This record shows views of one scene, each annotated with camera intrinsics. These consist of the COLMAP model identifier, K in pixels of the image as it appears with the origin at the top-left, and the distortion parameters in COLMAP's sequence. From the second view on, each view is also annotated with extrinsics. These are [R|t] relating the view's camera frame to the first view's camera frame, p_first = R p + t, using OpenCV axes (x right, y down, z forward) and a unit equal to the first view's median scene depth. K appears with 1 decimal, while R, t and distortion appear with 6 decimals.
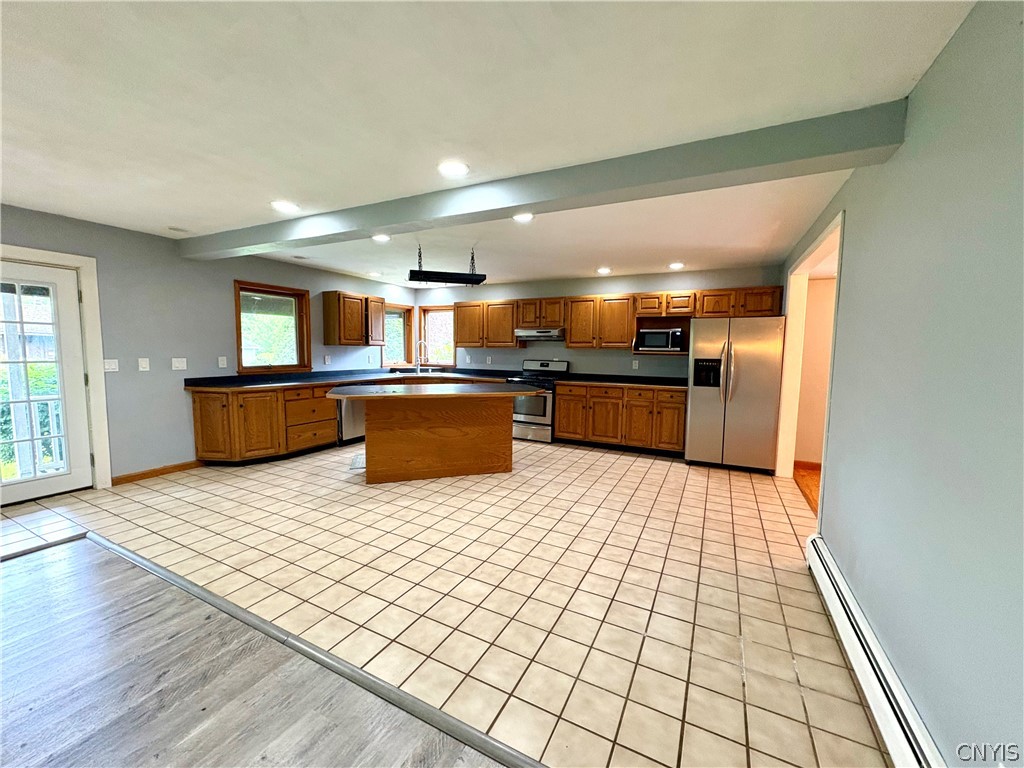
lens RADIAL K [[405.6, 0, 512.9], [0, 405.6, 381.9], [0, 0, 1]] dist [0.001175, 0.000512]
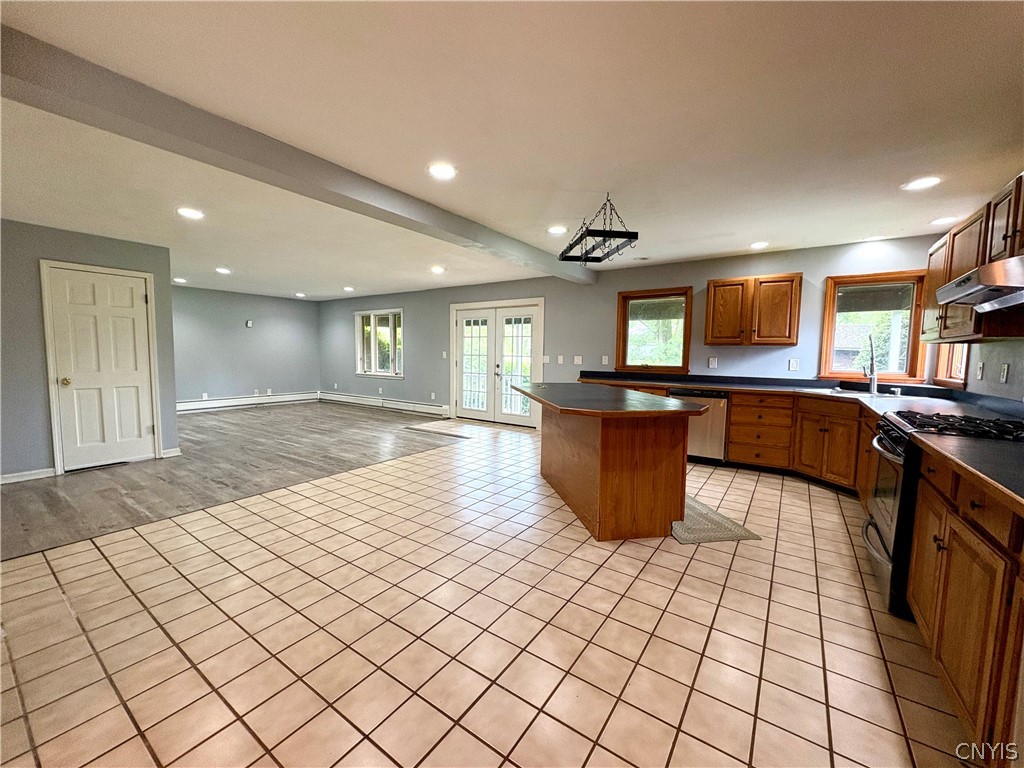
lens RADIAL K [[405.6, 0, 509.5], [0, 405.6, 384.7], [0, 0, 1]] dist [0.001175, 0.000512]
pose [[-0.136896, 0.062303, -0.988624, 0.520952], [-0.098387, 0.992230, 0.076154, -0.036747], [0.985687, 0.107693, -0.129702, 0.807976]]
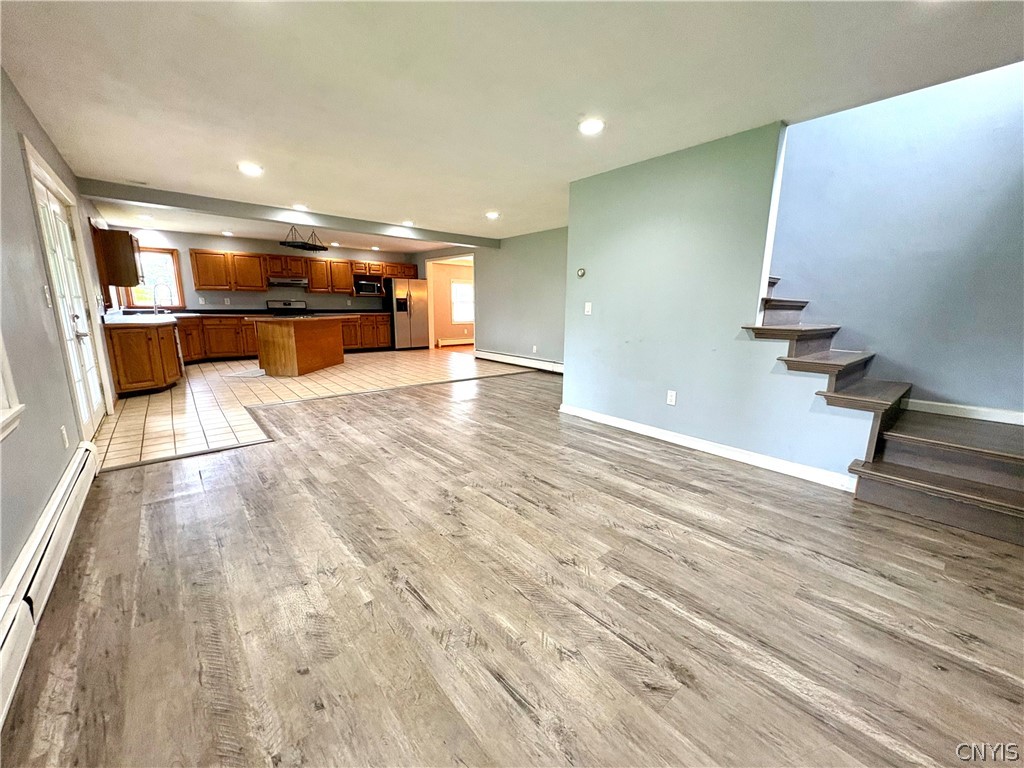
lens RADIAL K [[405.6, 0, 508.8], [0, 405.6, 385.8], [0, 0, 1]] dist [0.001175, 0.000512]
pose [[0.389309, -0.191474, 0.900986, -1.171119], [0.068424, 0.981465, 0.179011, 0.045255], [-0.918562, -0.008041, 0.395195, -0.318347]]
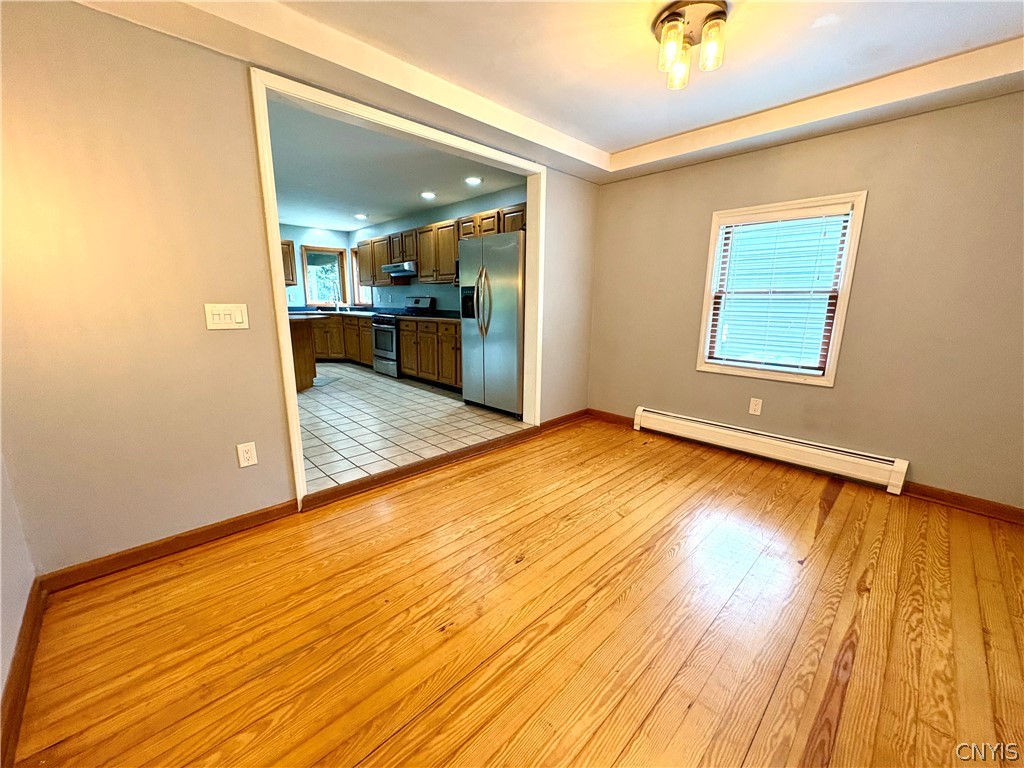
lens RADIAL K [[405.6, 0, 513.4], [0, 405.6, 384.4], [0, 0, 1]] dist [0.001175, 0.000512]
pose [[0.944342, 0.061257, -0.323210, 0.791036], [-0.023765, 0.992646, 0.118698, 0.043982], [0.328105, -0.104411, 0.938853, 0.159317]]
